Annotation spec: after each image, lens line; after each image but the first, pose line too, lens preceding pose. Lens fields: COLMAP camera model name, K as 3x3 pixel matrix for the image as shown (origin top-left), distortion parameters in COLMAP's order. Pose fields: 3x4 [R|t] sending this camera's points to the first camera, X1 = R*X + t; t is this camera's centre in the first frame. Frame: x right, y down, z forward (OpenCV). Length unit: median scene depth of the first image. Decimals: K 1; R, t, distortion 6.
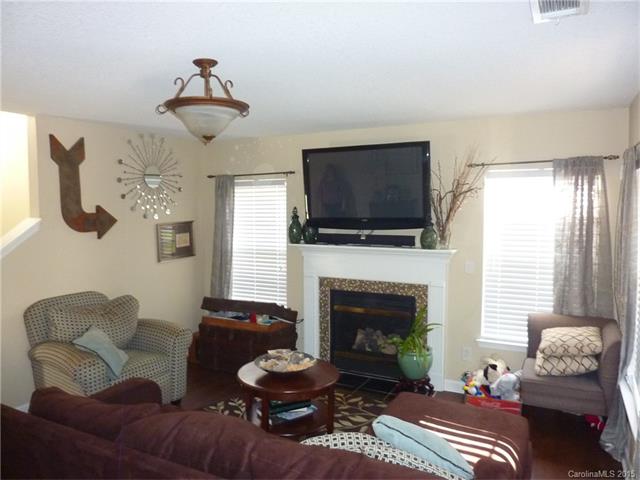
lens RADIAL K [[475.1, 0, 320.1], [0, 475.1, 240.9], [0, 0, 1]] dist [-0.021077, -0.017839]
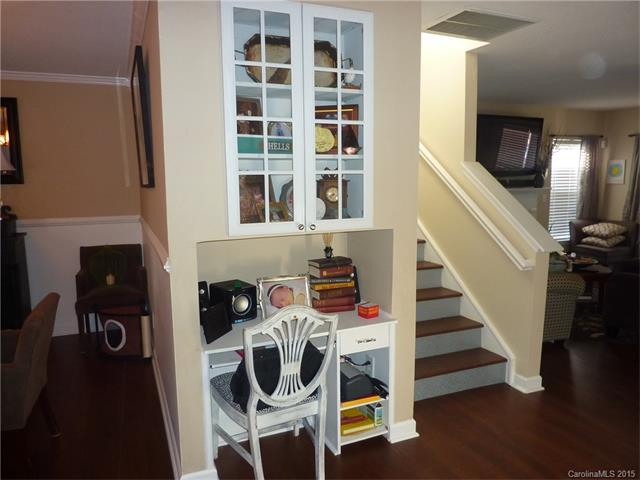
lens RADIAL K [[475.1, 0, 319.7], [0, 475.1, 241.1], [0, 0, 1]] dist [-0.021077, -0.017839]
pose [[0.629866, -0.113510, 0.768365, -1.577608], [0.063492, 0.993477, 0.094719, -0.001313], [-0.774105, -0.010875, 0.632964, 0.620598]]
